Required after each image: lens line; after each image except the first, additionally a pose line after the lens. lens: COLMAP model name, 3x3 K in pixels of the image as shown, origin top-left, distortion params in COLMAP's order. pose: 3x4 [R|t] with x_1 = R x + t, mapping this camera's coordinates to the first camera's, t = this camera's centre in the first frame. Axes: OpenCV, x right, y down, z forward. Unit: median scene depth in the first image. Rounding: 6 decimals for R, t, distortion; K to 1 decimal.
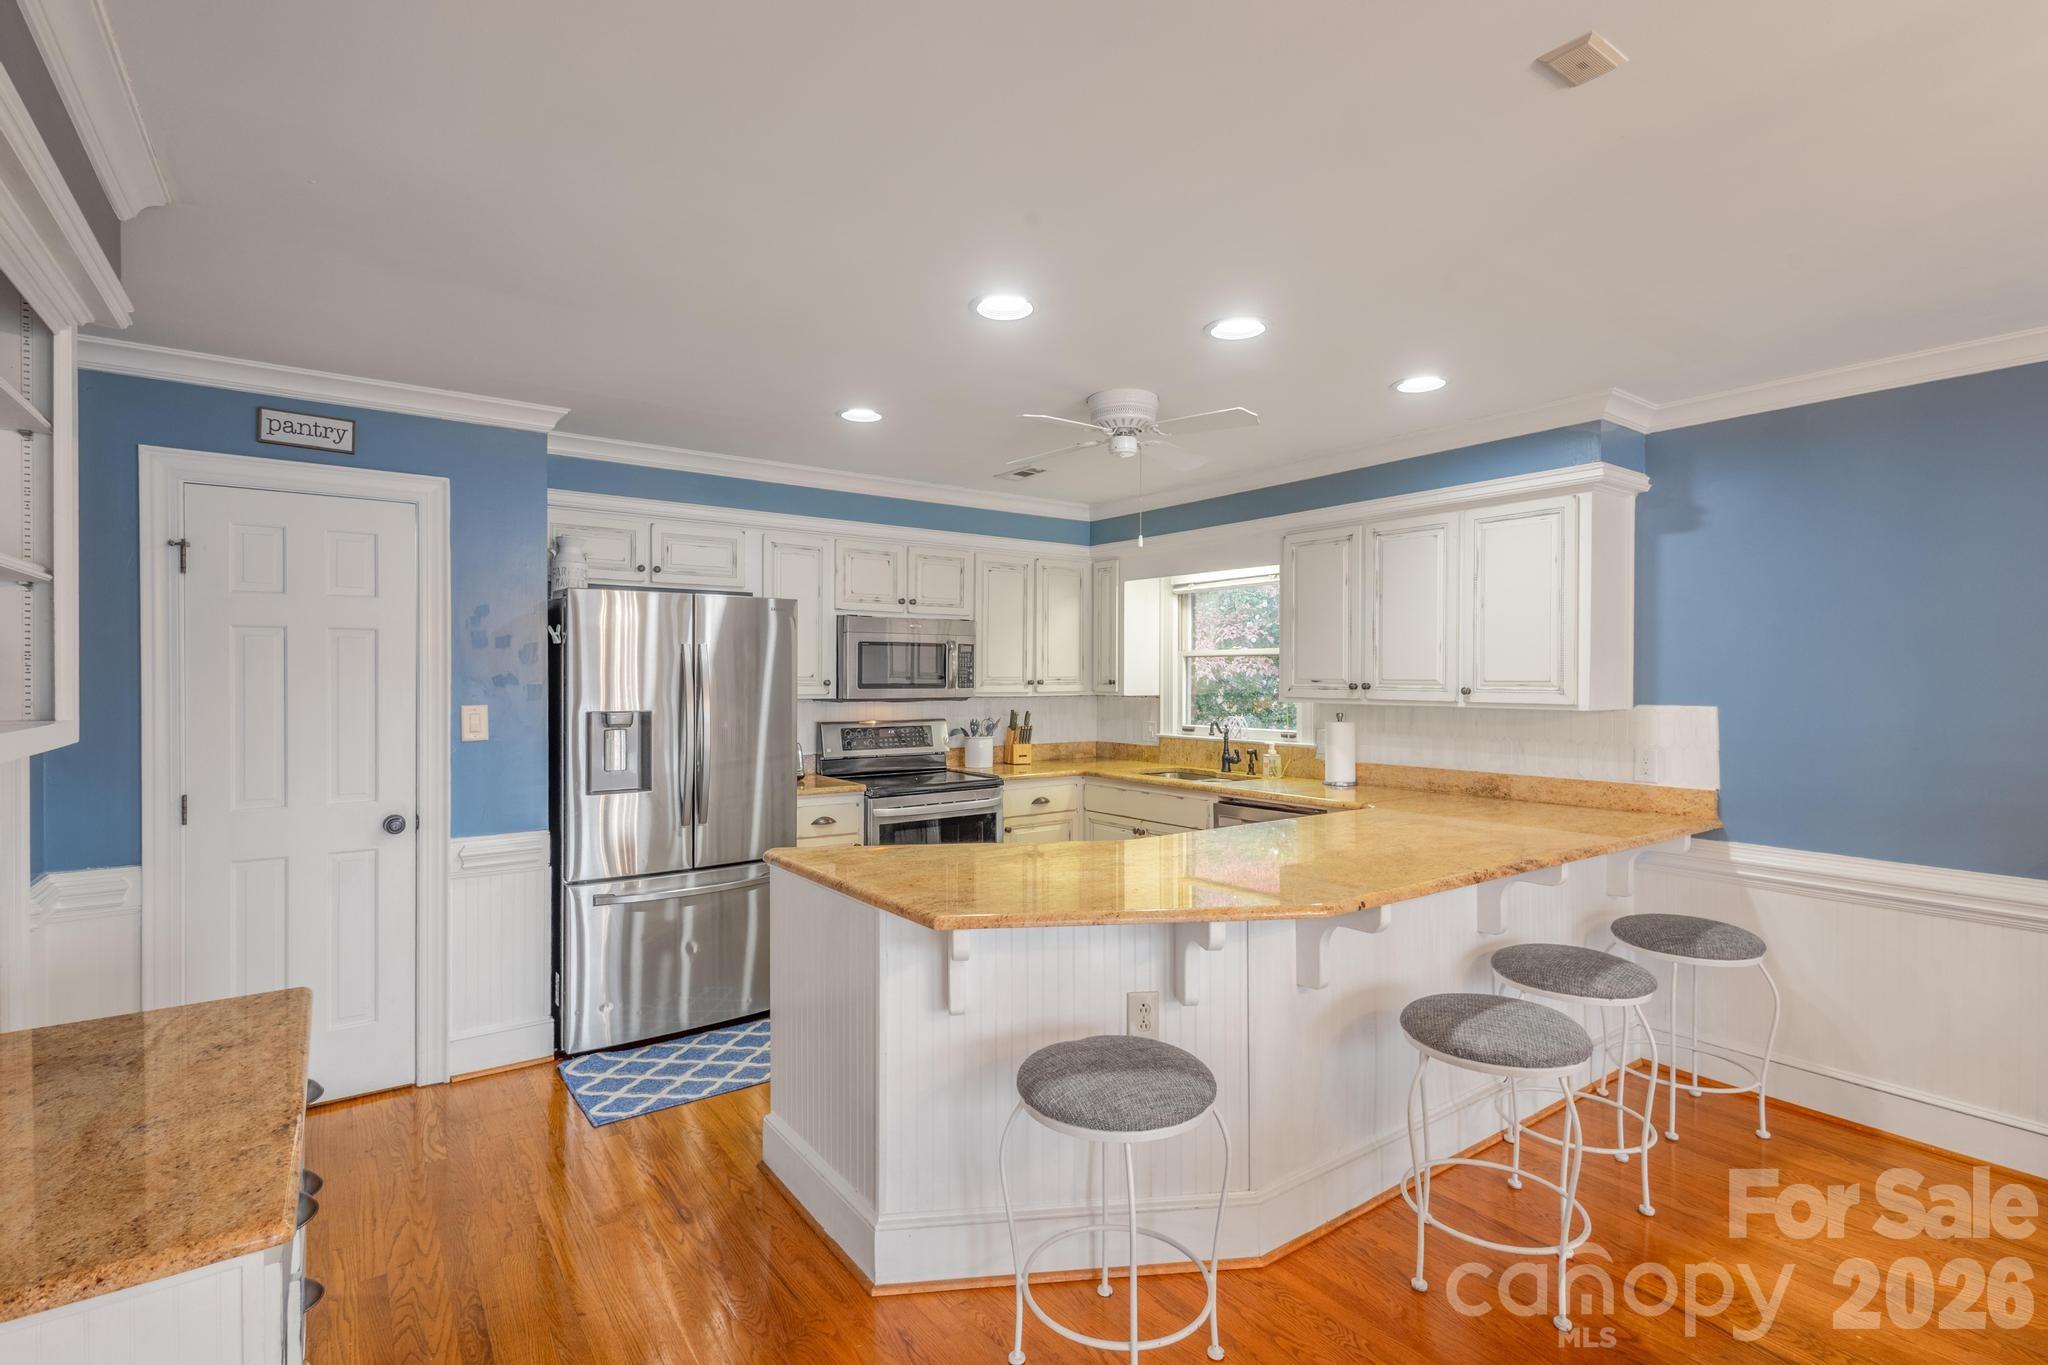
lens RADIAL K [[942.4, 0, 1030.8], [0, 942.4, 681.0], [0, 0, 1]] dist [0.009362, 0.000191]
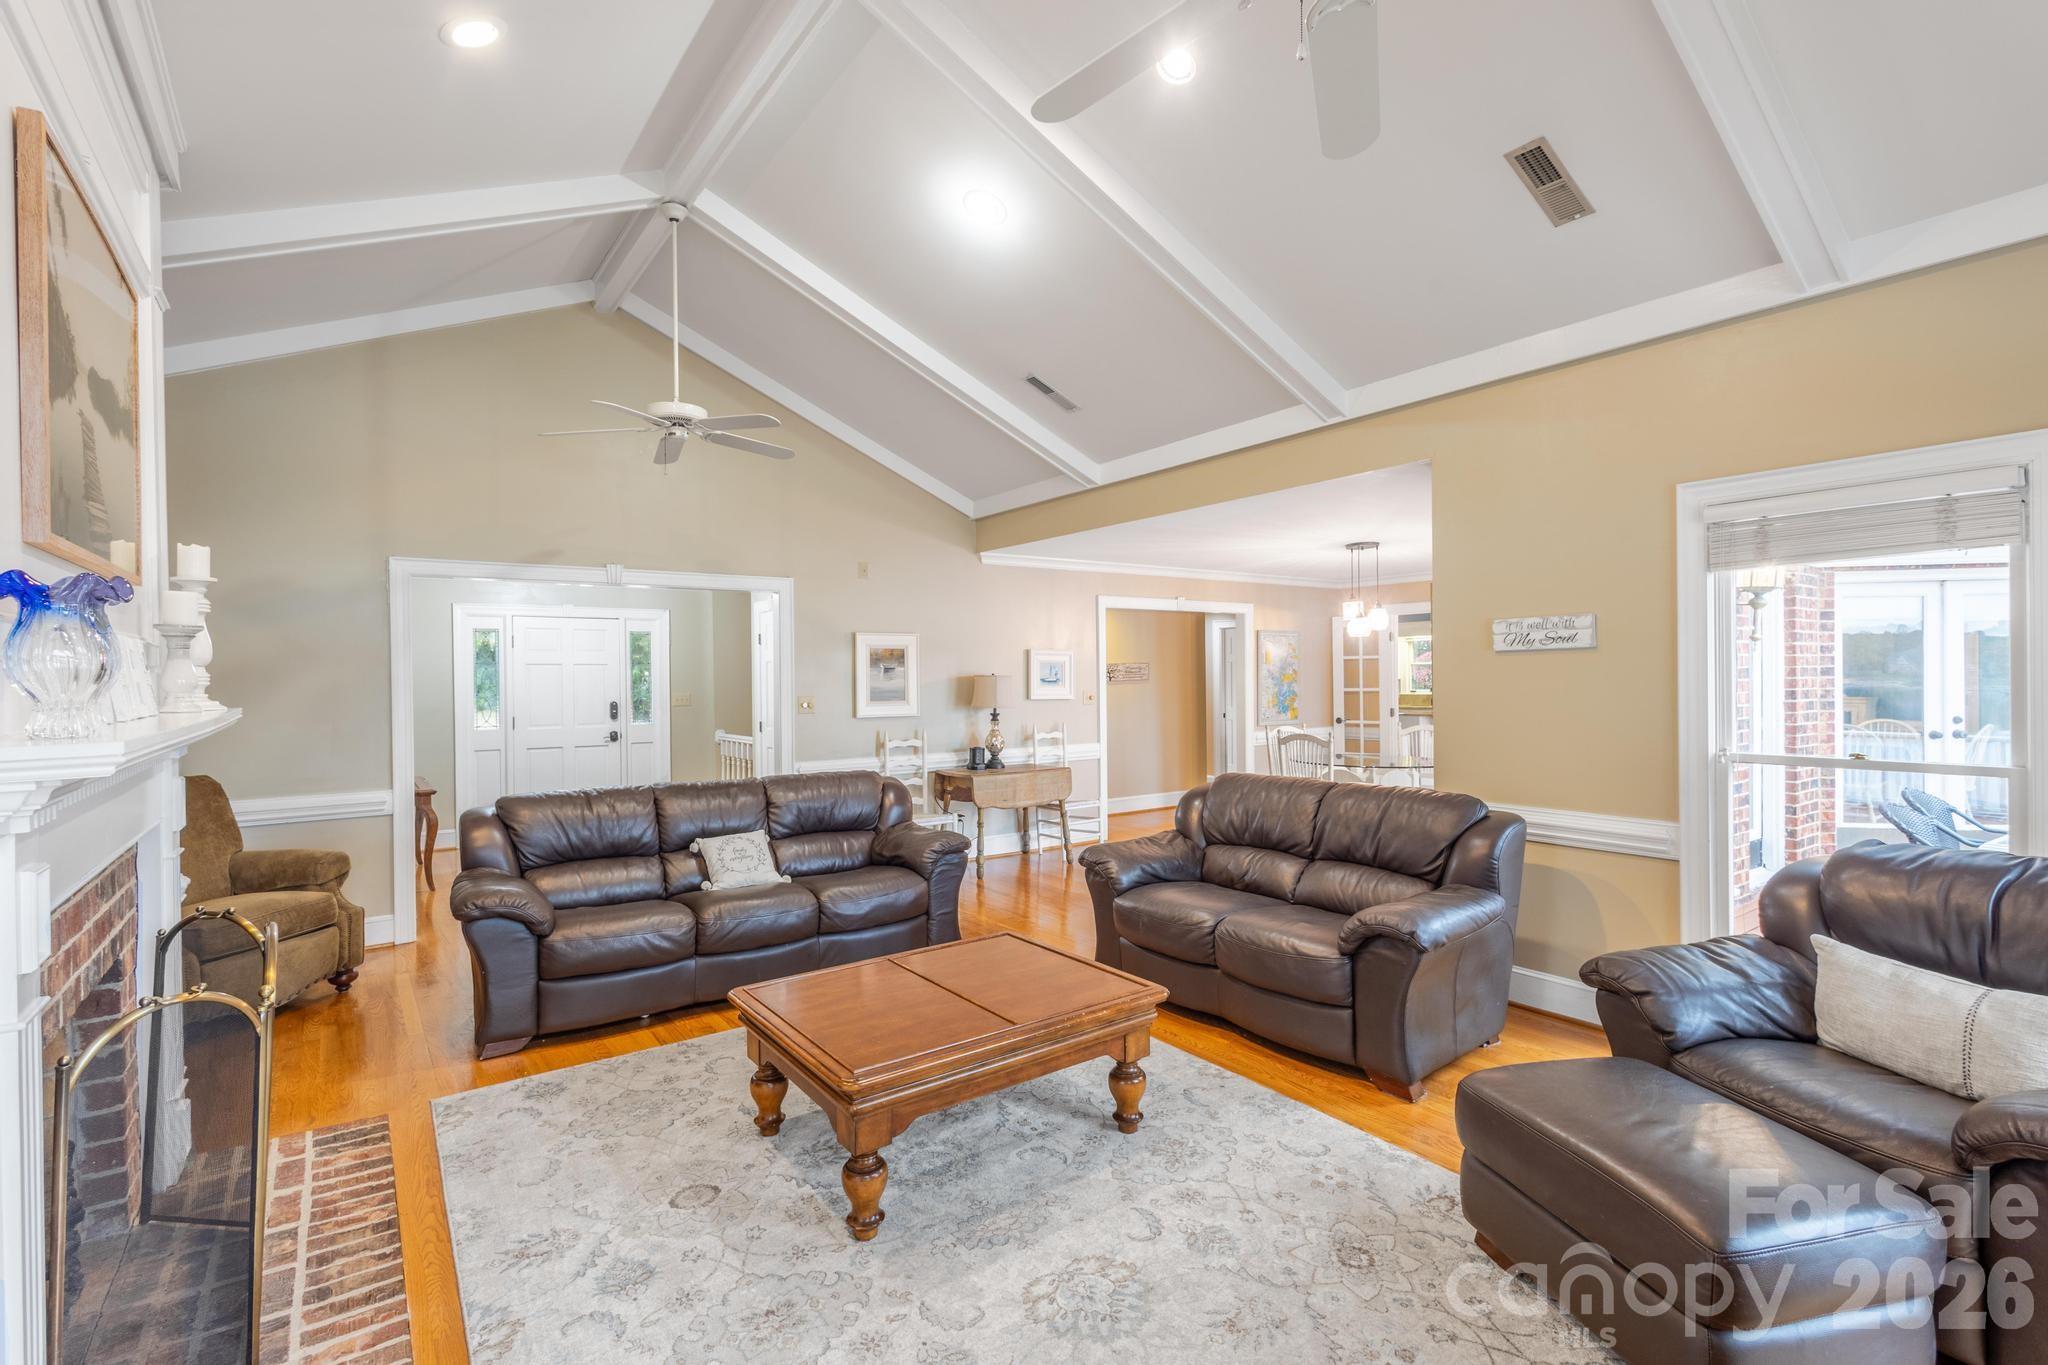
lens RADIAL K [[942.4, 0, 1030.8], [0, 942.4, 676.5], [0, 0, 1]] dist [0.009362, 0.000191]
pose [[0.999801, -0.013736, 0.014476, -1.148609], [0.013816, 0.999890, -0.005420, 0.008533], [-0.014400, 0.005618, 0.999881, -2.002746]]
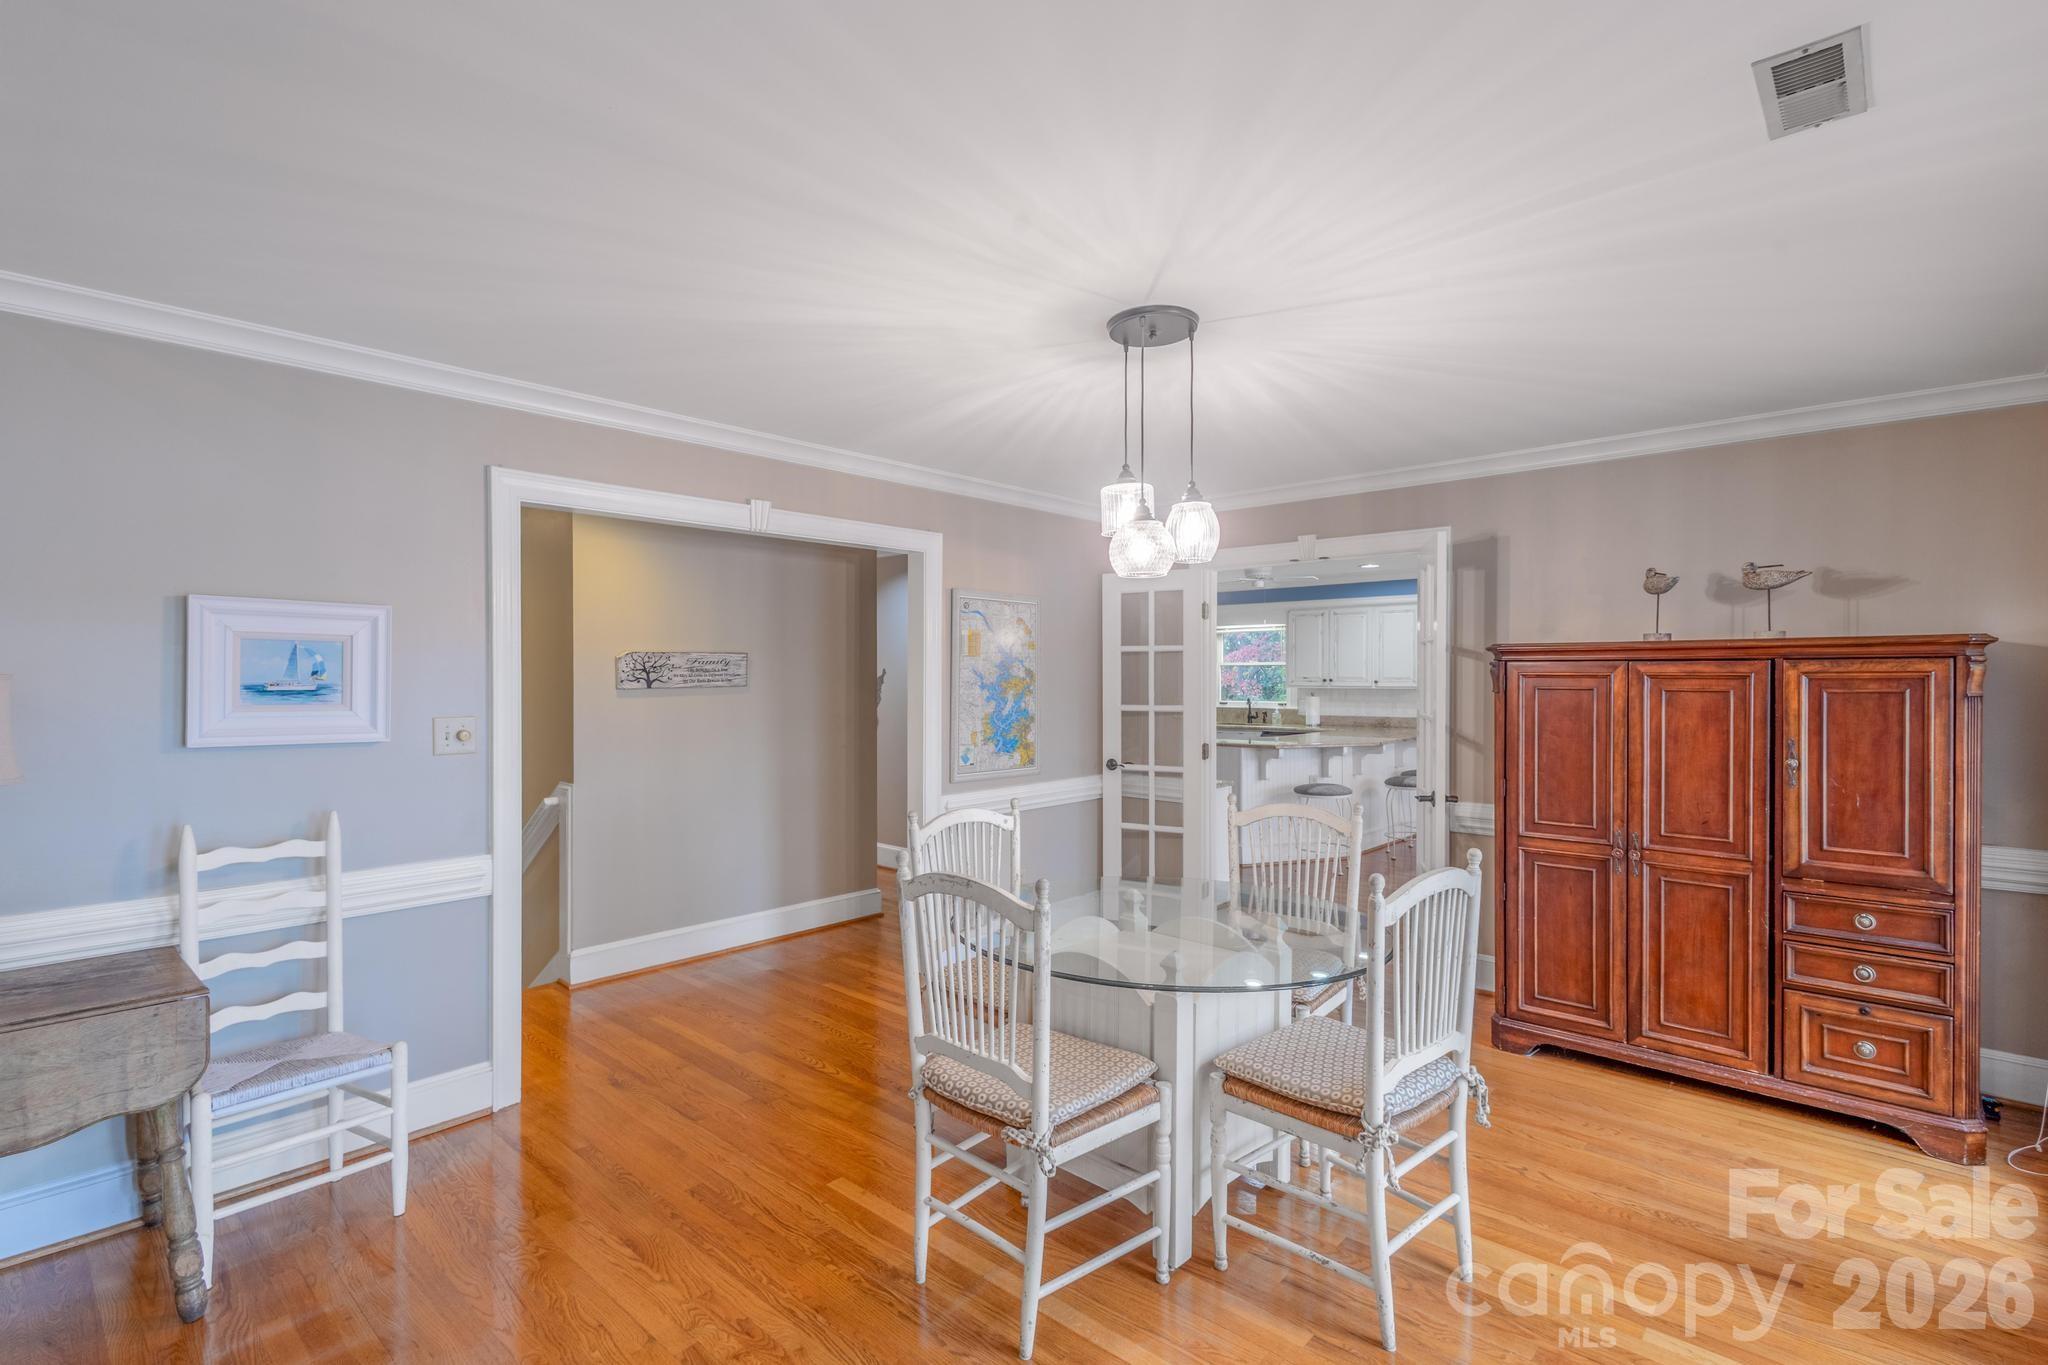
lens RADIAL K [[942.4, 0, 1035.0], [0, 942.4, 676.9], [0, 0, 1]] dist [0.009362, 0.000191]
pose [[0.975699, -0.002629, 0.219100, -0.758304], [0.003365, 0.999990, -0.002985, 0.002118], [-0.219090, 0.003650, 0.975698, -0.962528]]
